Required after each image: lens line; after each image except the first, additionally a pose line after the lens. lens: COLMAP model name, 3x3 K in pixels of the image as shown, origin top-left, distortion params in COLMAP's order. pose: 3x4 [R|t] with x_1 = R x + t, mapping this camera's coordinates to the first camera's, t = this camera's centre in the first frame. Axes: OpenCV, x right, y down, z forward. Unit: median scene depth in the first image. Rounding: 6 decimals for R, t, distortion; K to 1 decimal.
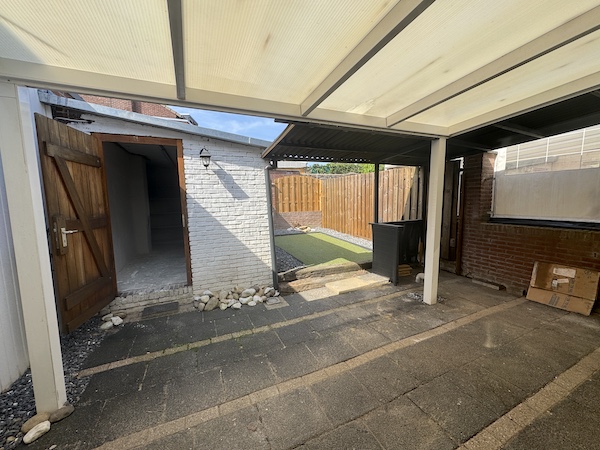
lens RADIAL K [[239.0, 0, 300.3], [0, 239.0, 224.9], [0, 0, 1]] dist [-0.000557, 0.000459]
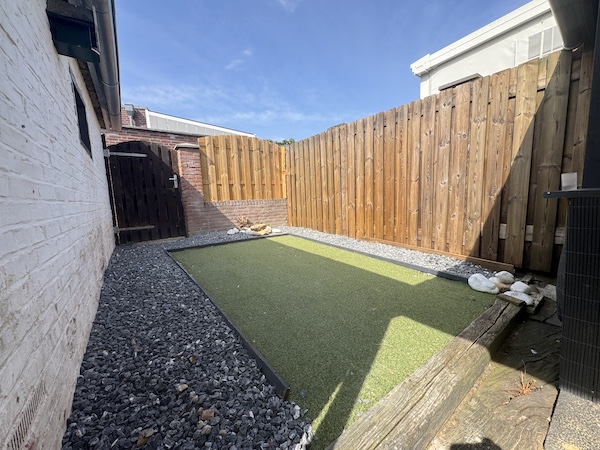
lens RADIAL K [[239.0, 0, 299.1], [0, 239.0, 226.3], [0, 0, 1]] dist [-0.000557, 0.000459]
pose [[0.977520, -0.044003, 0.206202, -0.020928], [0.042384, 0.999026, 0.012265, 0.015924], [-0.206541, -0.003249, 0.978433, 1.104553]]
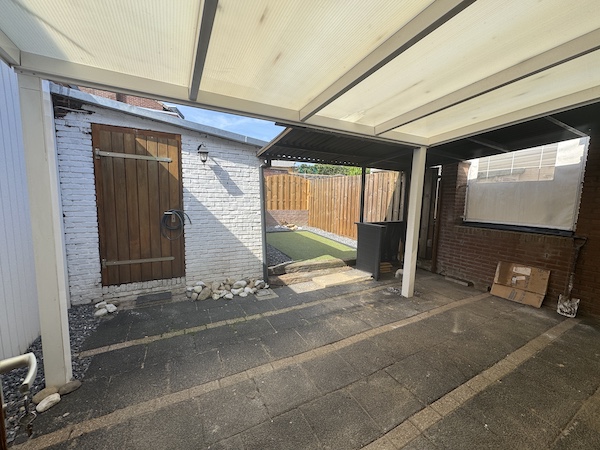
lens RADIAL K [[239.0, 0, 300.2], [0, 239.0, 224.9], [0, 0, 1]] dist [-0.000557, 0.000459]
pose [[0.997311, 0.033929, 0.064958, -0.032369], [-0.034073, 0.999419, 0.001098, 0.013254], [-0.064883, -0.003309, 0.997887, -0.066051]]
